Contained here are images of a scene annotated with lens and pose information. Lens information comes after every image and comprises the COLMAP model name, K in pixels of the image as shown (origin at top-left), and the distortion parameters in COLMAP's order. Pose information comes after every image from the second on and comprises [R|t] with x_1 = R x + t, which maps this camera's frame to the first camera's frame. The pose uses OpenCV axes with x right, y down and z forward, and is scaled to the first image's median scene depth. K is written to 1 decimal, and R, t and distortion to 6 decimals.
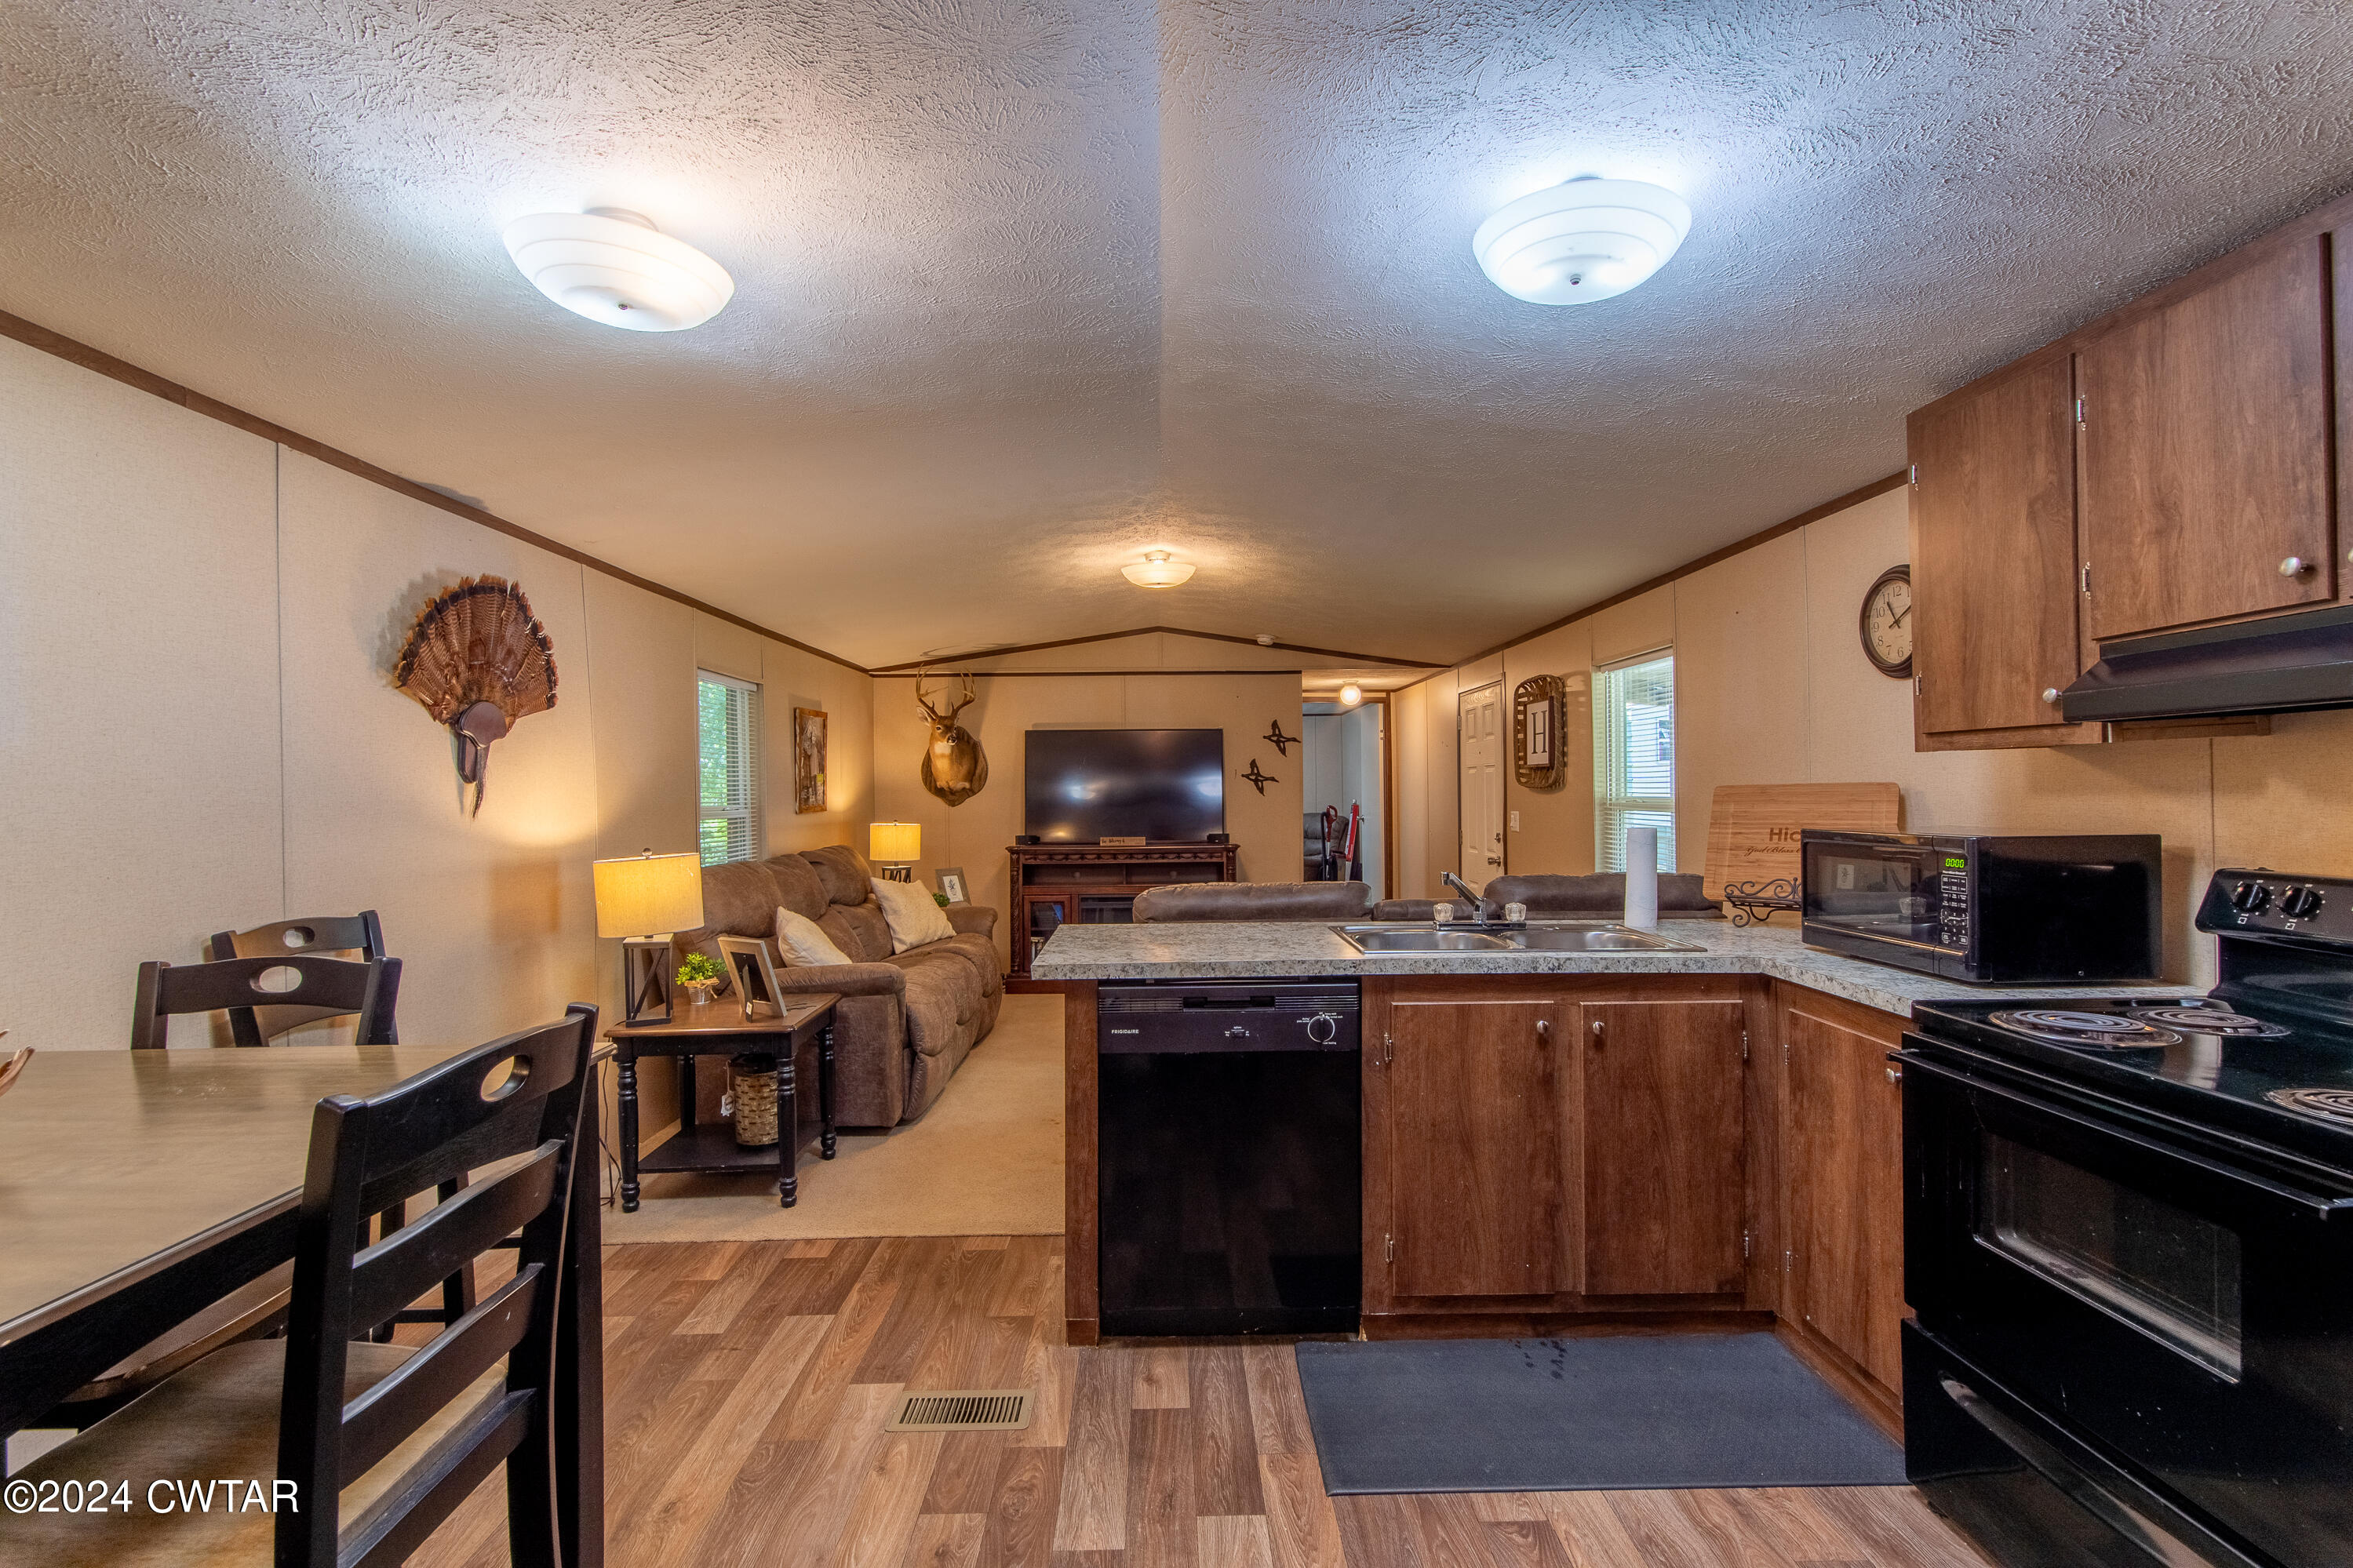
lens RADIAL K [[1038.2, 0, 1177.5], [0, 1038.2, 788.9], [0, 0, 1]] dist [-0.003885, -0.000144]
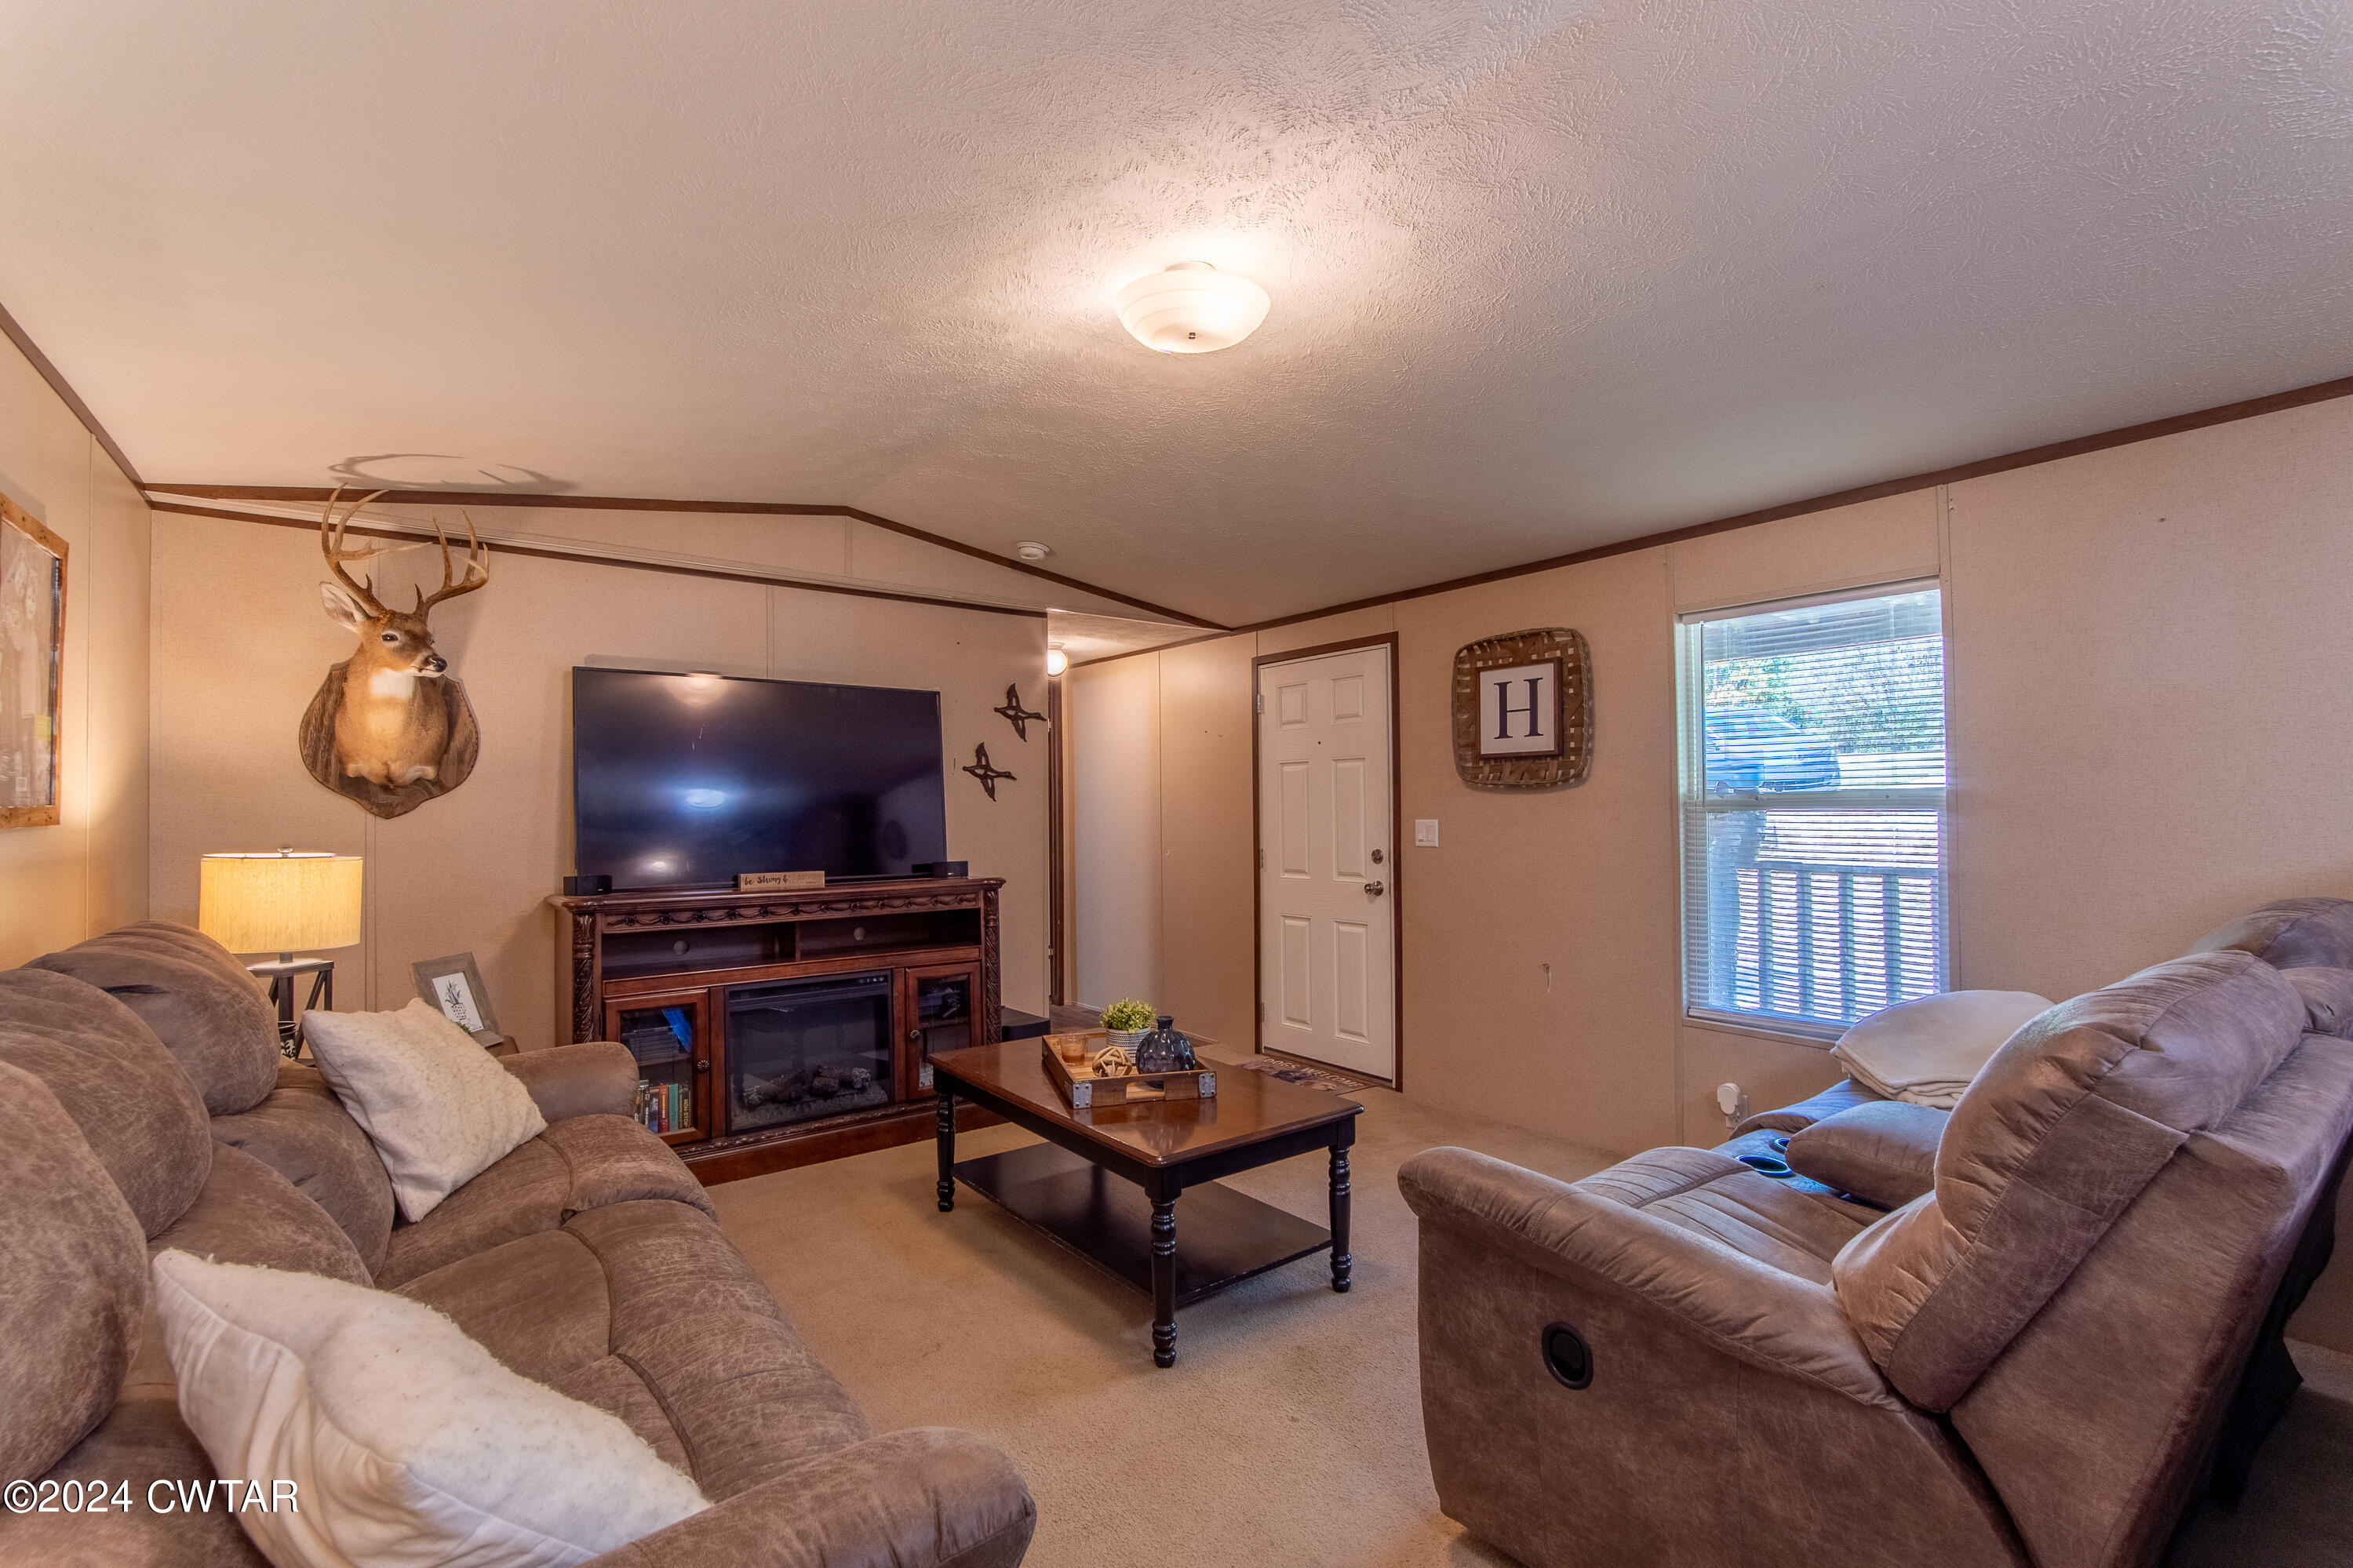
lens RADIAL K [[1038.2, 0, 1156.0], [0, 1038.2, 778.4], [0, 0, 1]] dist [-0.003885, -0.000144]
pose [[0.804851, 0.022594, 0.593047, -0.220459], [-0.001169, 0.999333, -0.036487, 0.016055], [-0.593476, 0.028674, 0.804341, 0.442412]]
